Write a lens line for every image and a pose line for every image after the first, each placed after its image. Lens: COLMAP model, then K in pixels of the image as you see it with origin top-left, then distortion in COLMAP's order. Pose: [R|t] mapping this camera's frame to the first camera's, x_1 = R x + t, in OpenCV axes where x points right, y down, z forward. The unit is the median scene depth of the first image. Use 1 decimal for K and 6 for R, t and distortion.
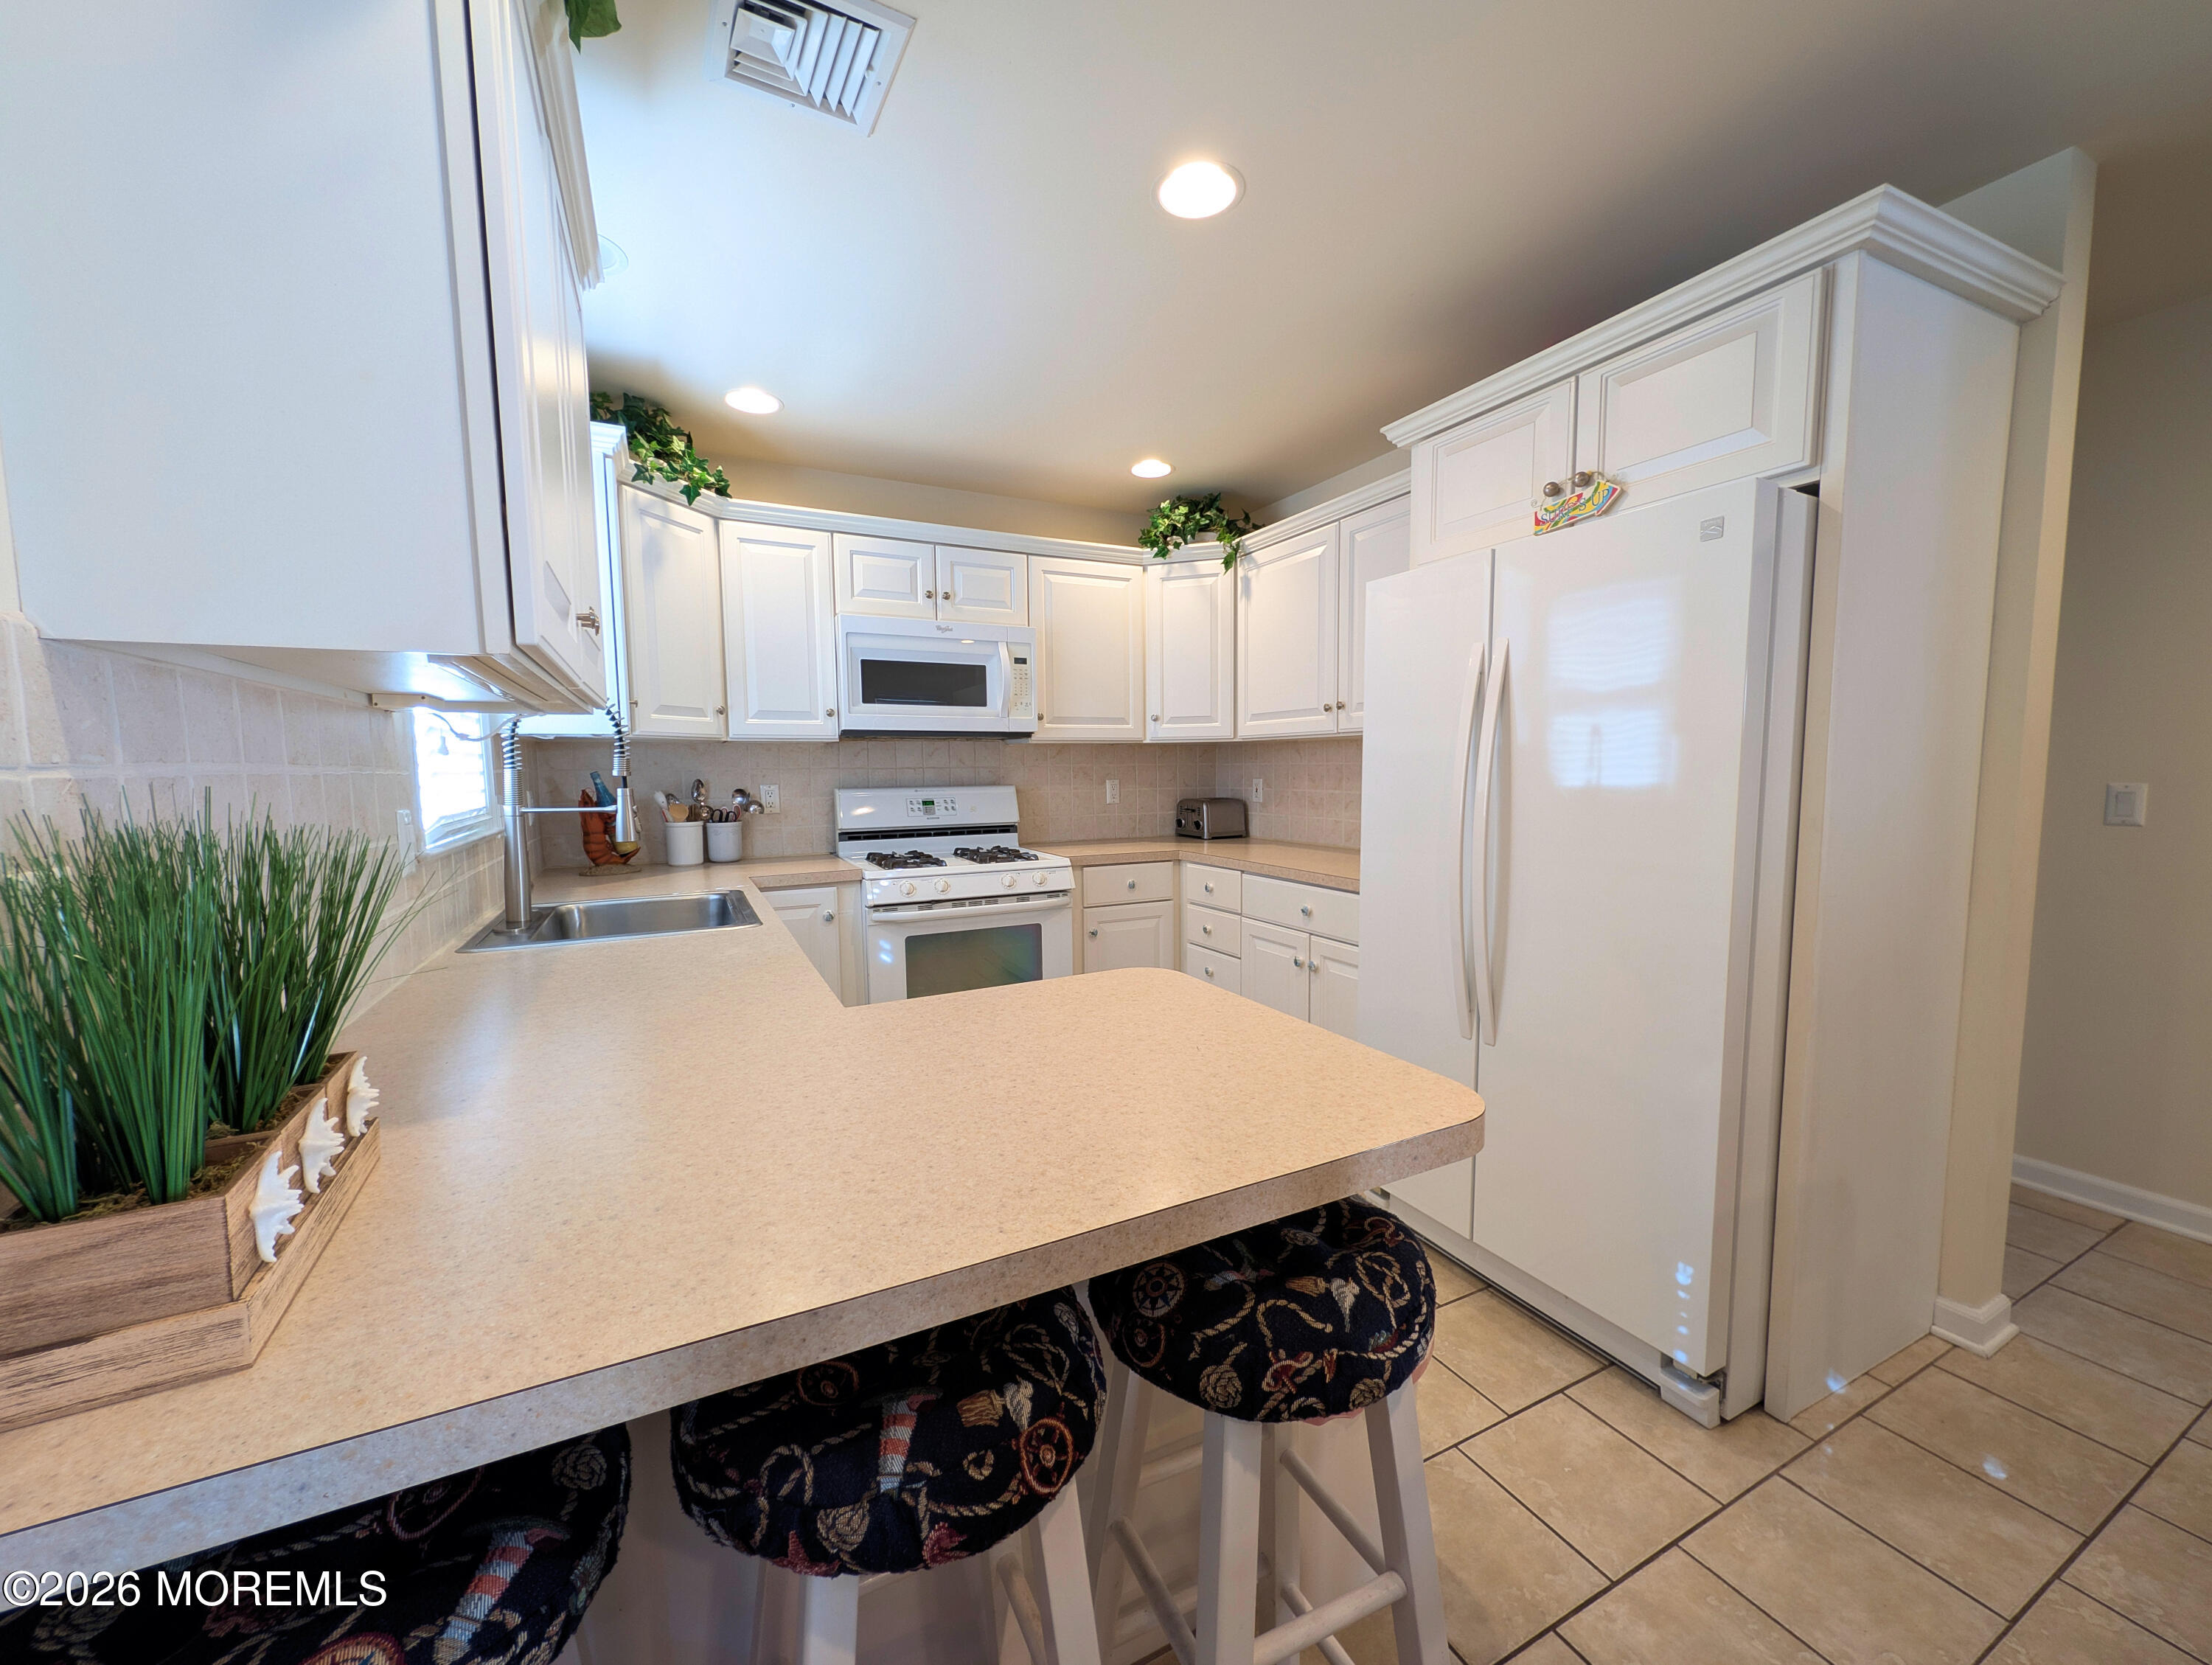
lens RADIAL K [[853.2, 0, 1115.5], [0, 853.2, 838.3], [0, 0, 1]] dist [0.003888, -0.000850]
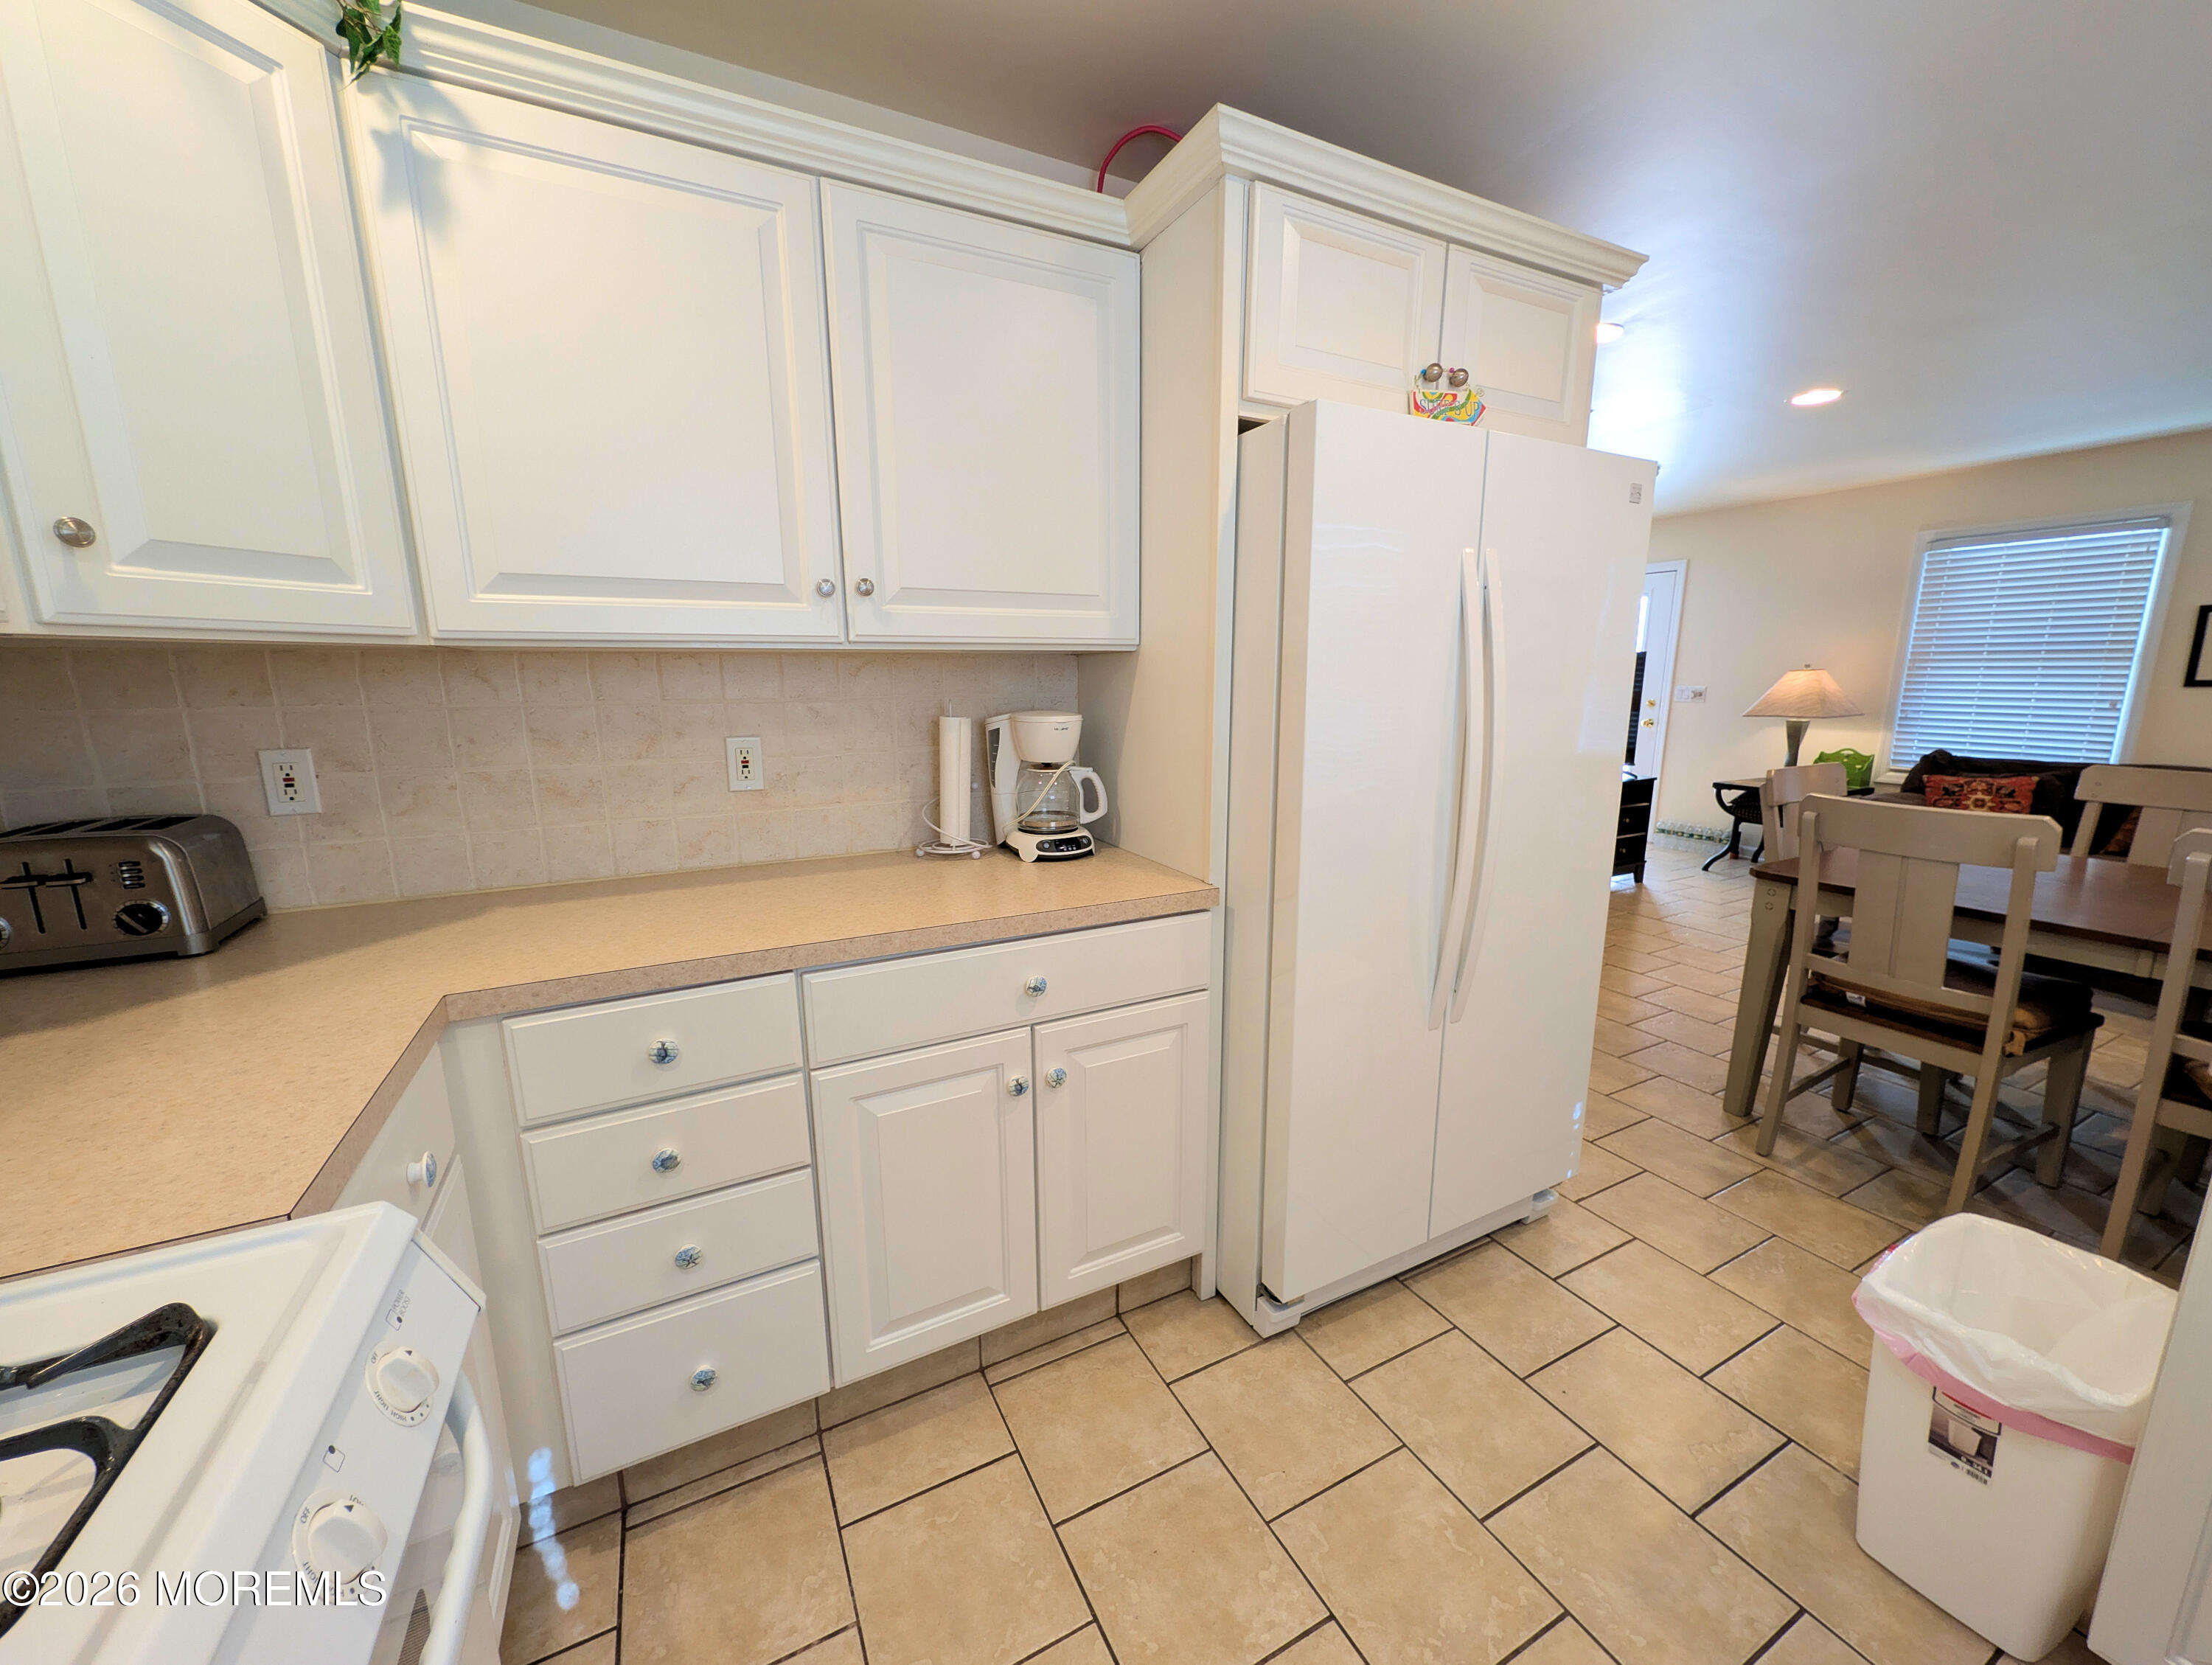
lens RADIAL K [[853.2, 0, 1113.7], [0, 853.2, 840.6], [0, 0, 1]] dist [0.003888, -0.000850]
pose [[0.000705, -0.186027, 0.982544, -0.223904], [0.089416, 0.978621, 0.185219, -0.077731], [-0.995994, 0.087724, 0.017324, 0.741469]]
